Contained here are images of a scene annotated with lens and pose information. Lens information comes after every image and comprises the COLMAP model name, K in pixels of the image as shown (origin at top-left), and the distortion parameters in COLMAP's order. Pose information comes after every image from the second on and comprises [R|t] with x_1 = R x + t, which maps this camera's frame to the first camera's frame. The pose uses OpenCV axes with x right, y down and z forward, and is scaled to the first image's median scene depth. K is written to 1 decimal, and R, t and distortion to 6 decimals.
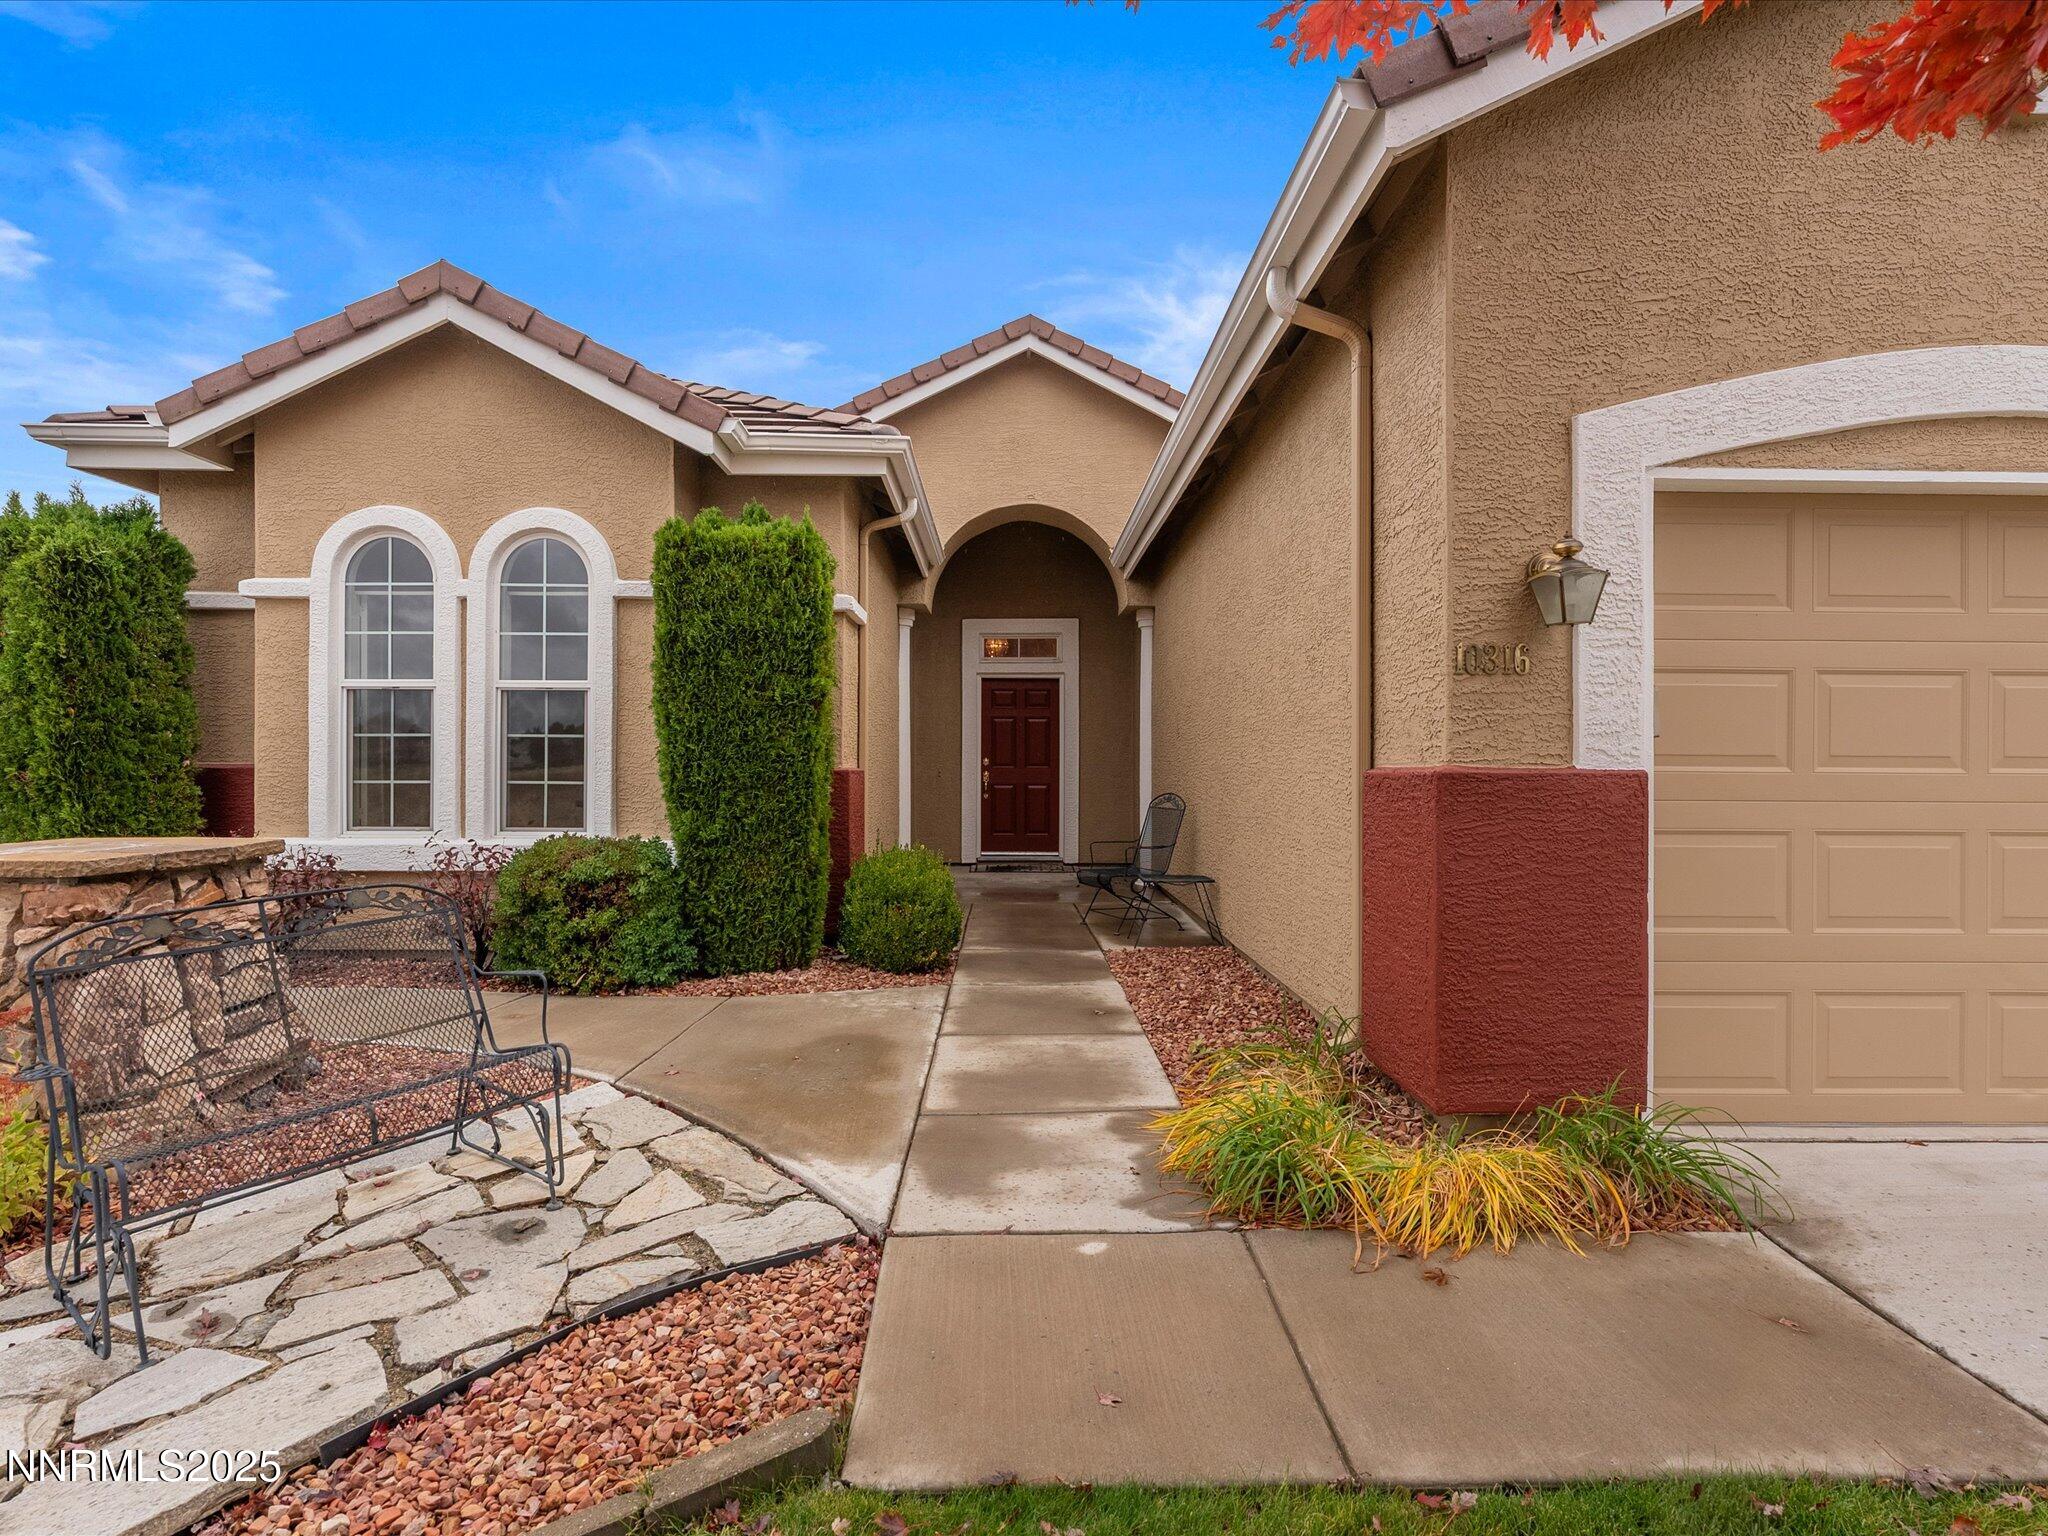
lens RADIAL K [[1036.5, 0, 1026.0], [0, 1036.5, 757.9], [0, 0, 1]] dist [-0.002166, 0.001257]
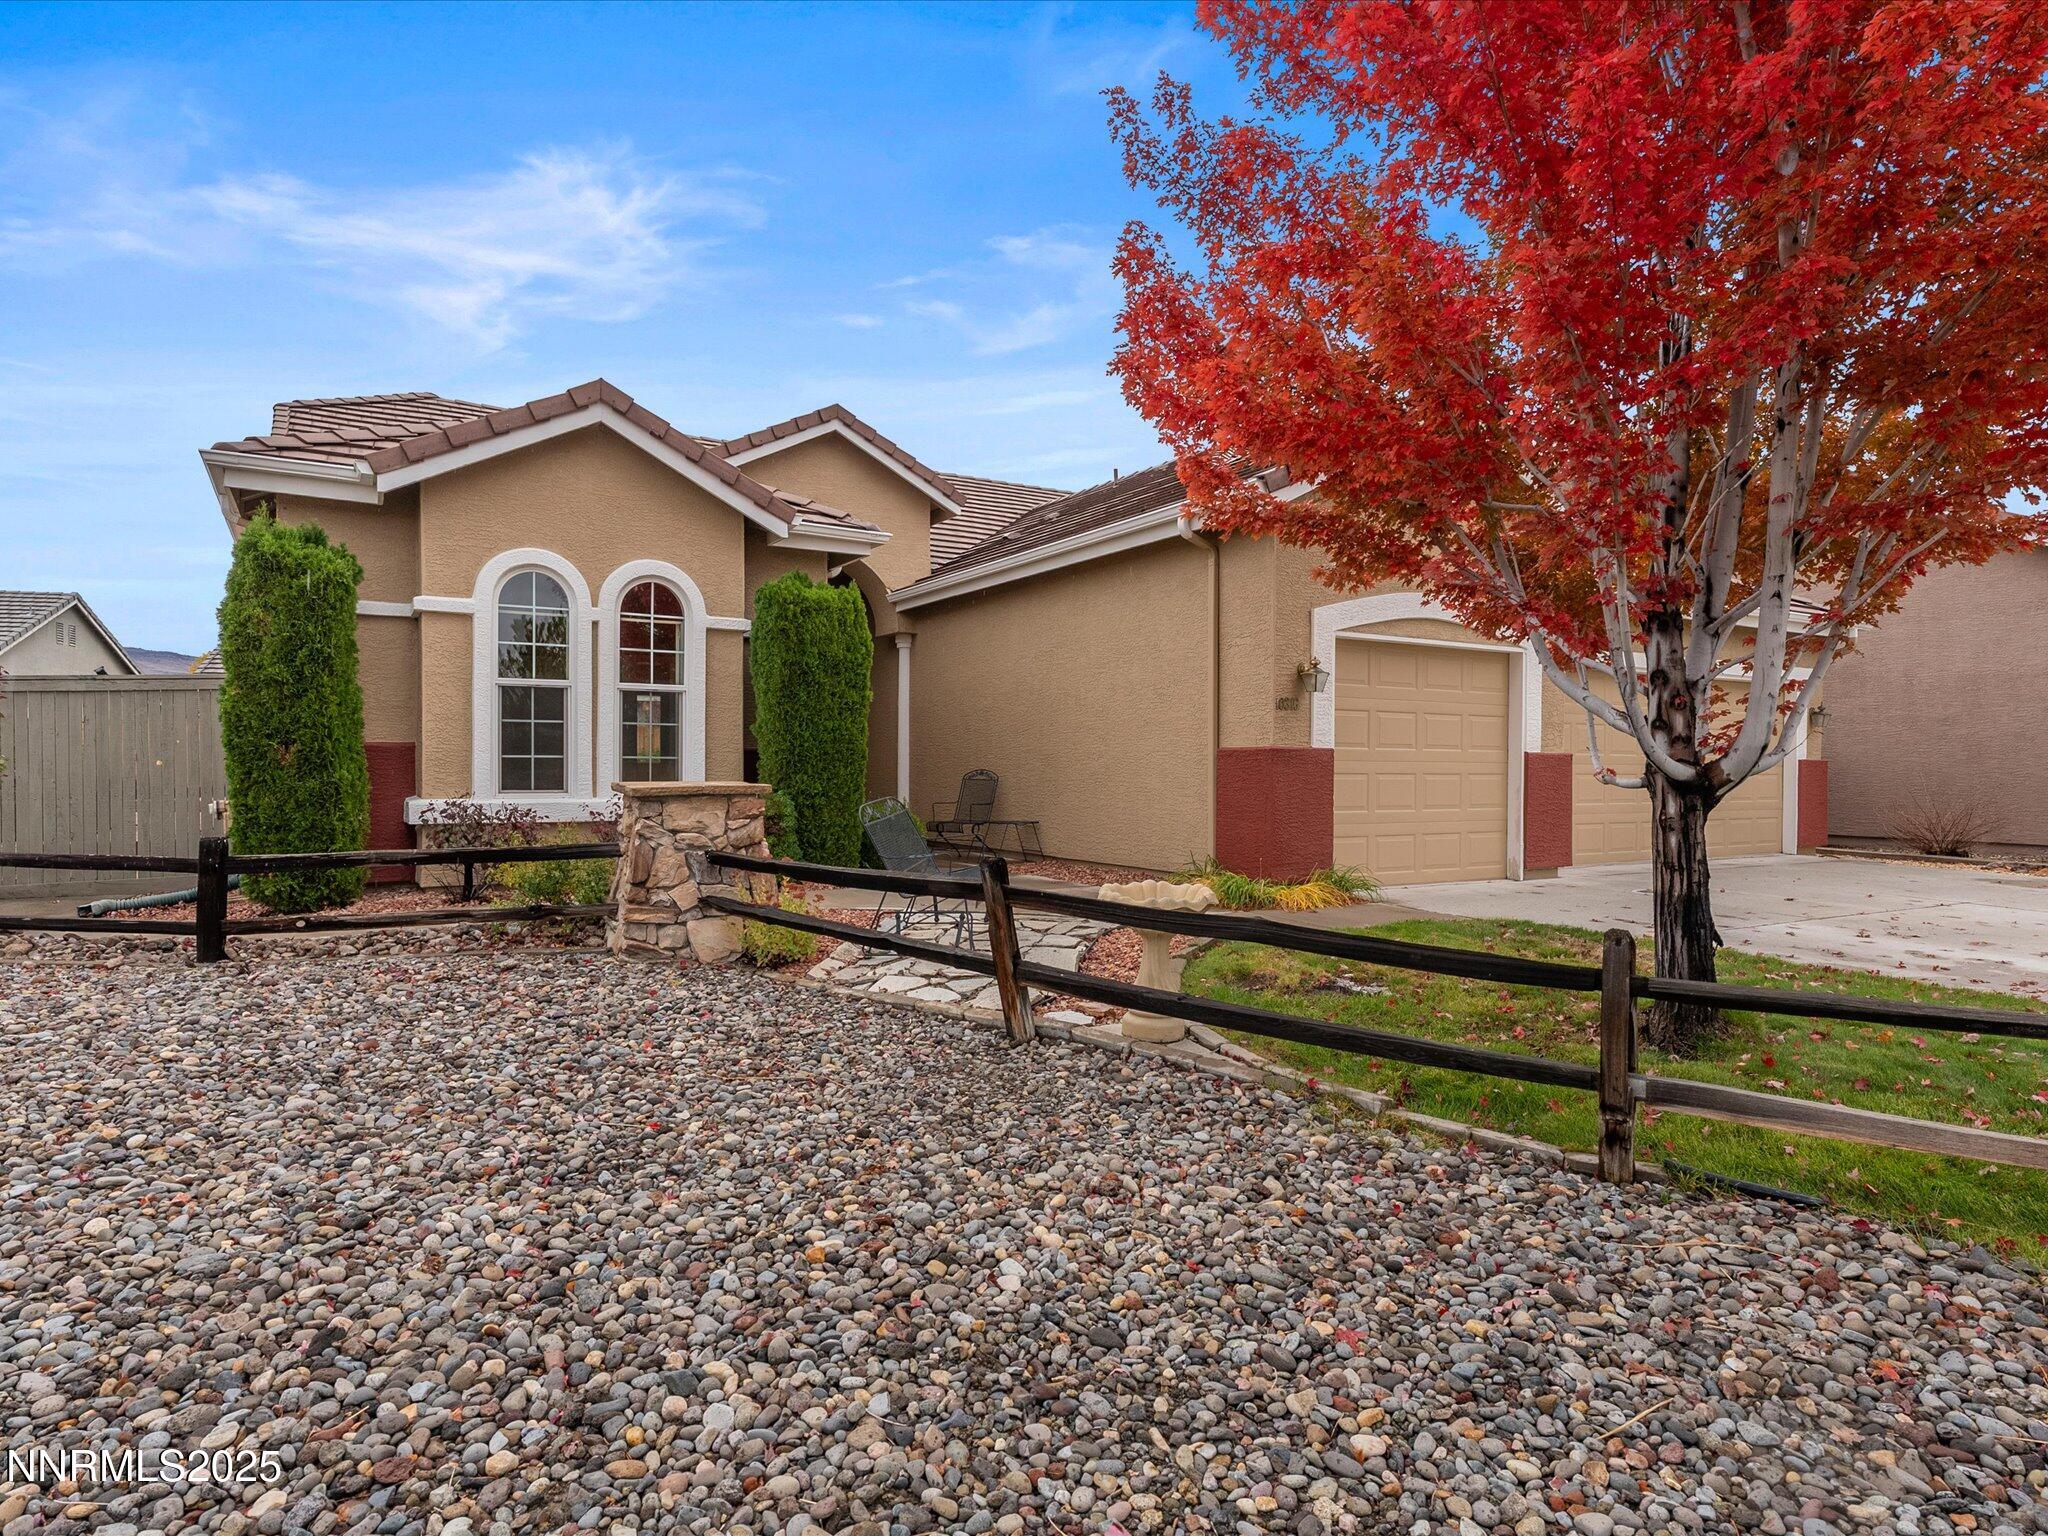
lens RADIAL K [[1138.3, 0, 1022.7], [0, 1138.3, 778.7], [0, 0, 1]] dist [-0.003472, 0.001089]
pose [[0.871632, -0.005520, 0.490131, -0.845485], [-0.005405, 0.999768, 0.020873, 0.019042], [-0.490132, -0.020843, 0.871399, -0.629841]]
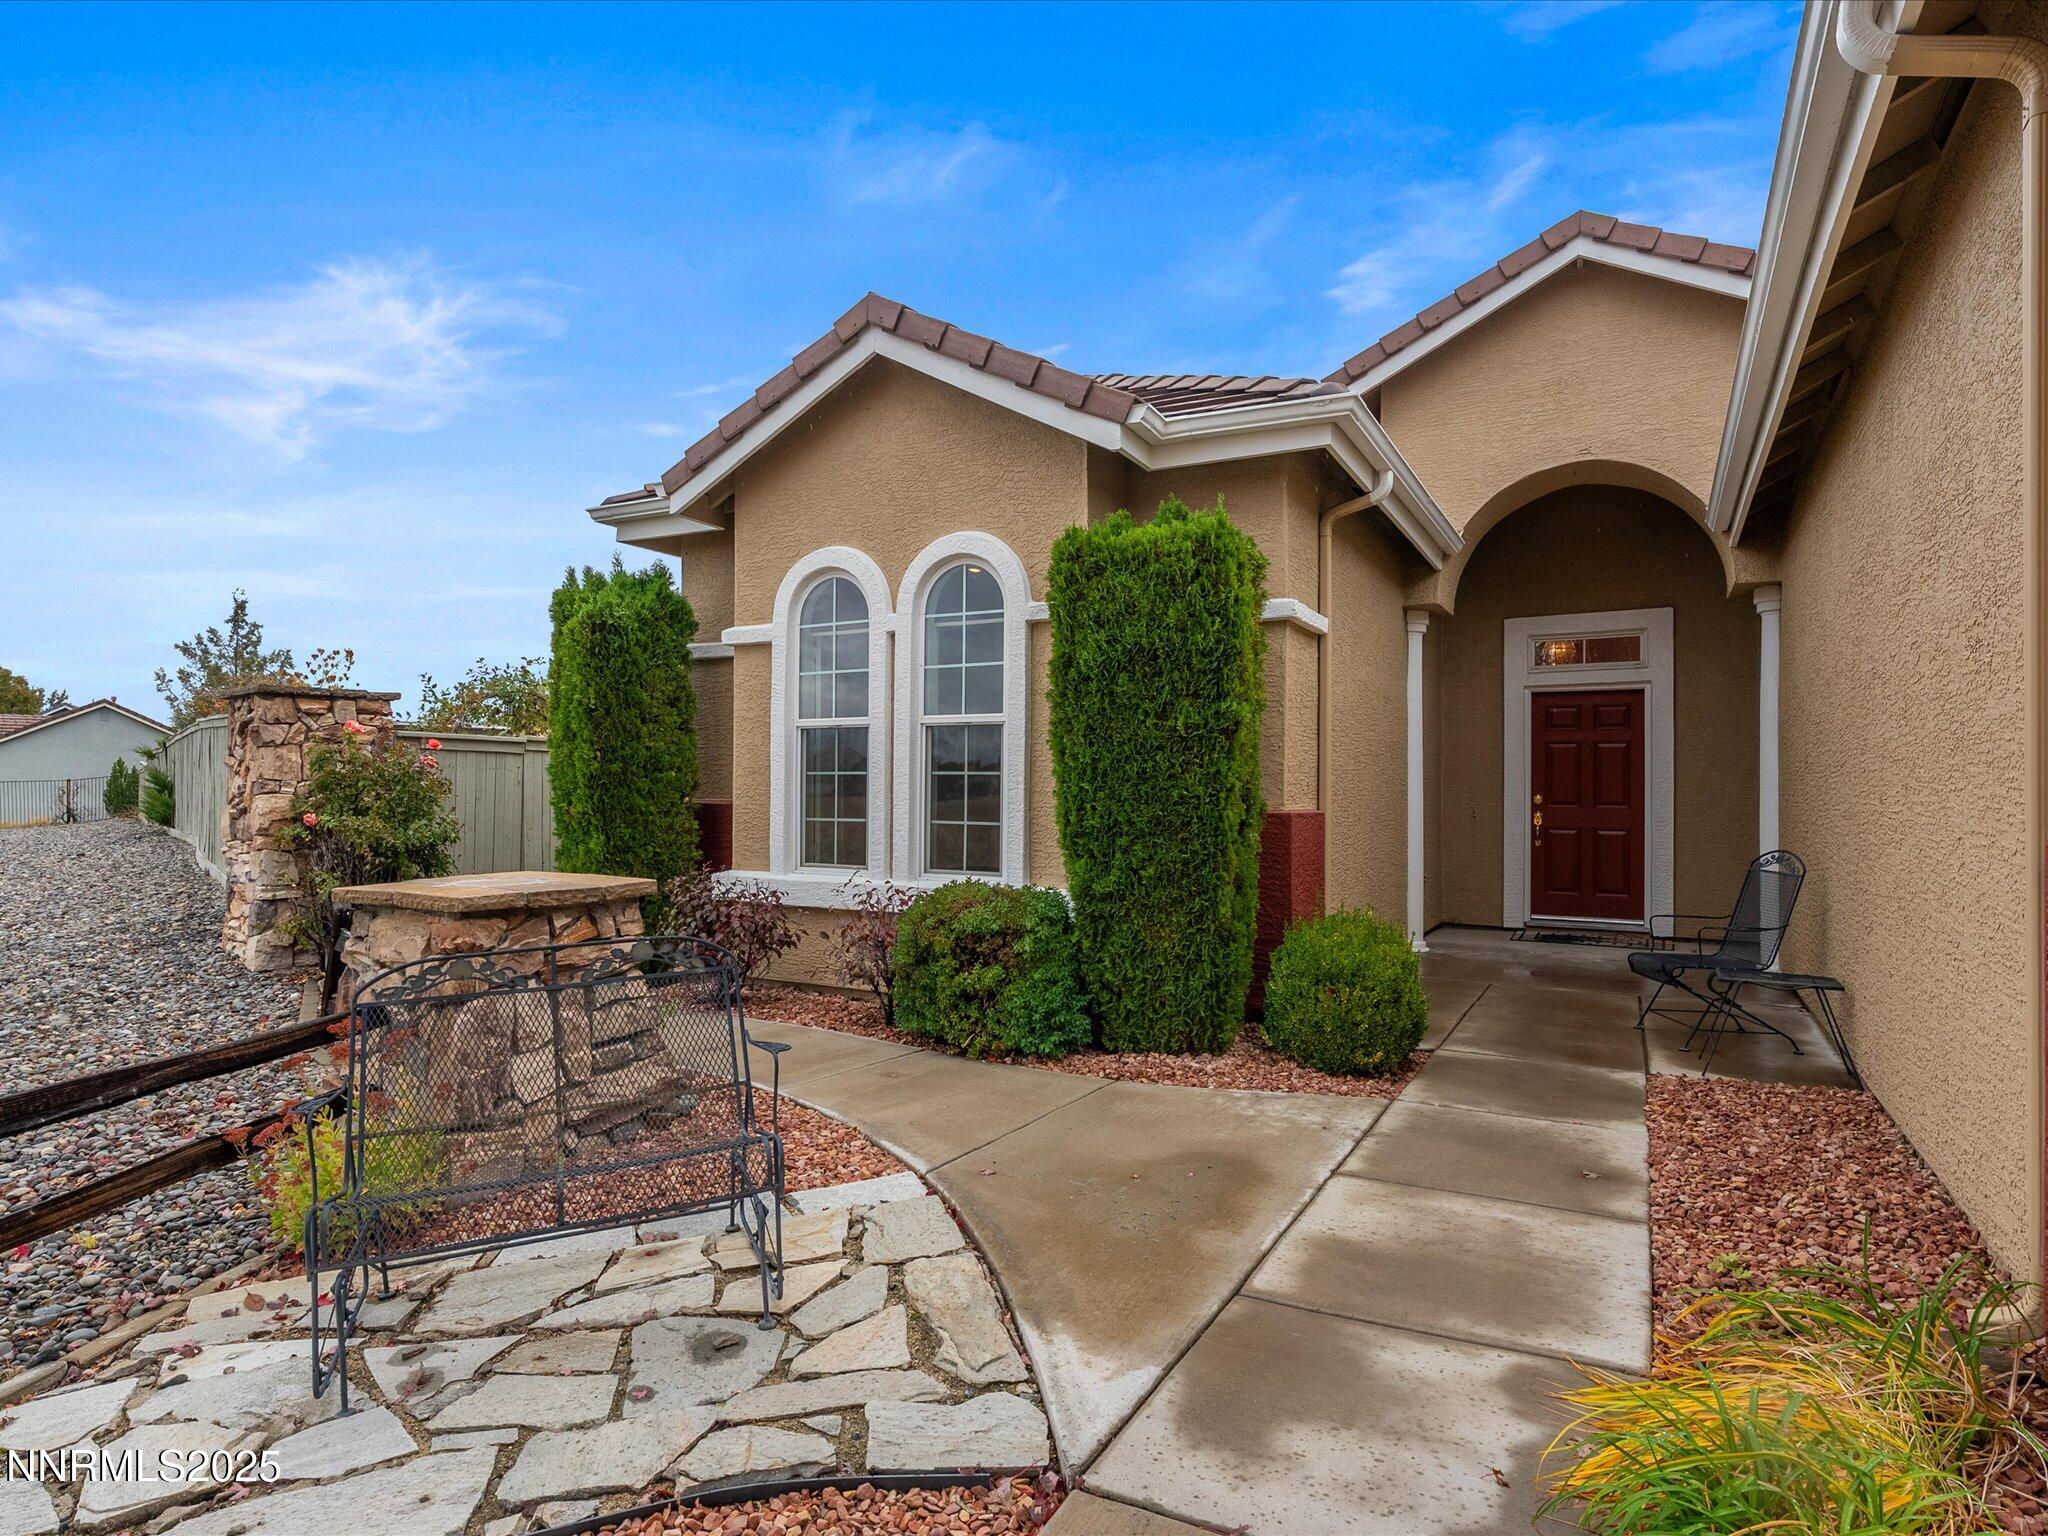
lens RADIAL K [[1138.3, 0, 1022.7], [0, 1138.3, 778.7], [0, 0, 1]] dist [-0.003472, 0.001089]
pose [[0.869290, -0.002185, -0.494297, 0.101799], [-0.002085, 0.999965, -0.008087, -0.008848], [0.494297, 0.008060, 0.869256, 0.136100]]
